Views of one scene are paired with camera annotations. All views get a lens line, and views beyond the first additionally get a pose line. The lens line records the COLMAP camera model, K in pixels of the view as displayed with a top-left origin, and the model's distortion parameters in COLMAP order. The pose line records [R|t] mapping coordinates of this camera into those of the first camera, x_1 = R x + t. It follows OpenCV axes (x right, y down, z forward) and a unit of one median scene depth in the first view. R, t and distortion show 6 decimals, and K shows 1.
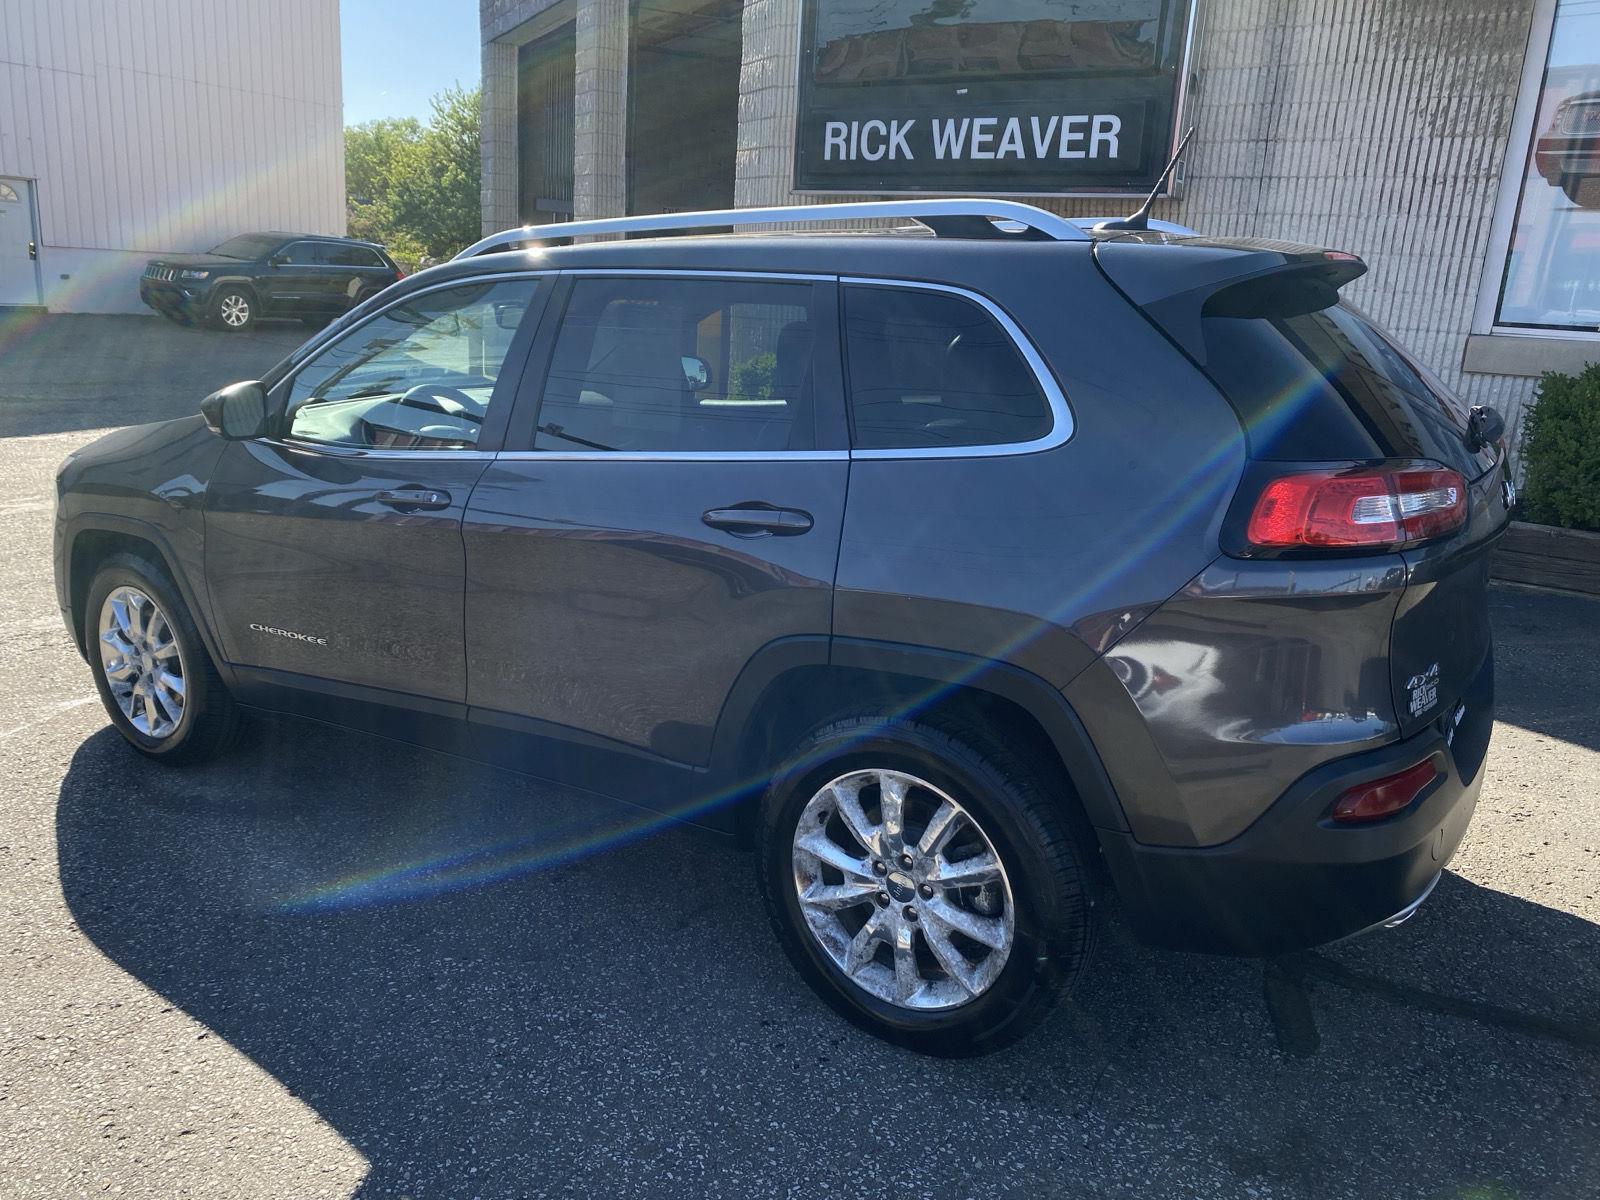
lens RADIAL K [[1220.3, 0, 795.6], [0, 1220.3, 602.1], [0, 0, 1]] dist [0.015015, -0.003060]
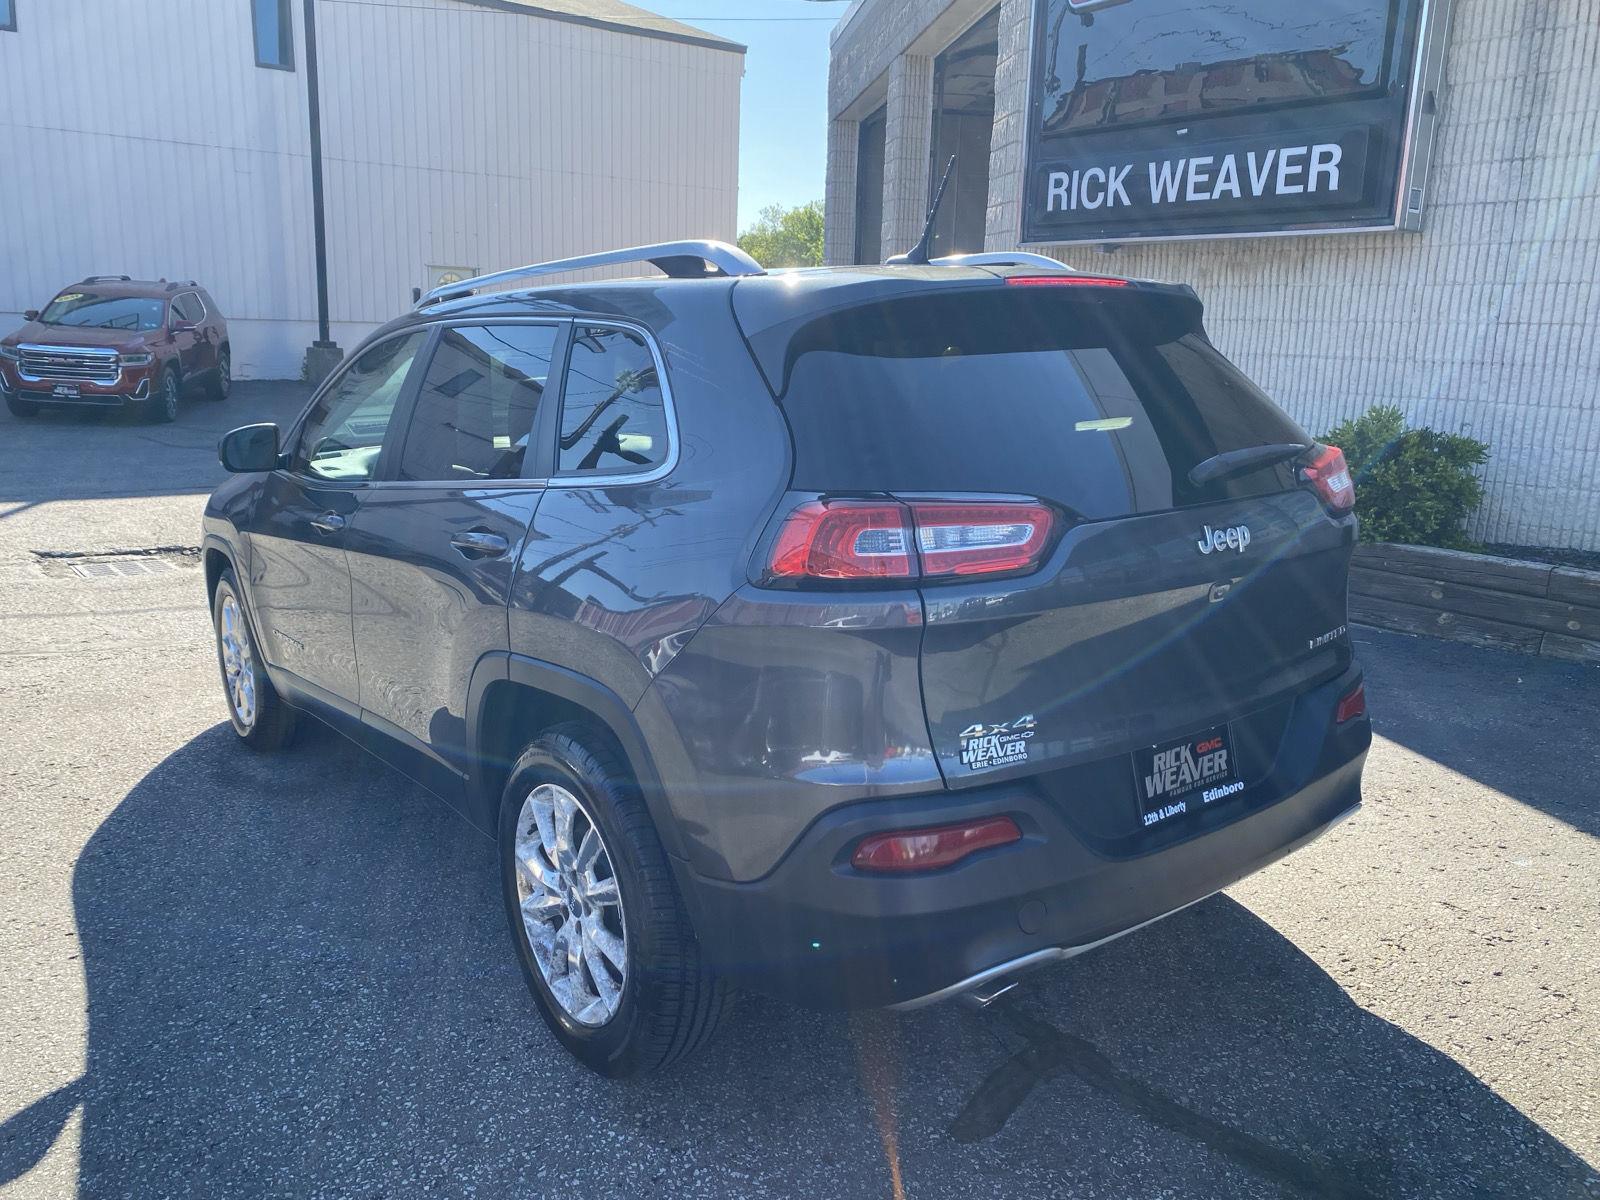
lens RADIAL K [[1225.6, 0, 802.7], [0, 1225.6, 608.0], [0, 0, 1]] dist [0.013473, -0.005743]
pose [[0.944601, 0.045652, -0.325030, 0.198692], [-0.060197, 0.997579, -0.034829, 0.003297], [0.322653, 0.052466, 0.945062, 0.022696]]
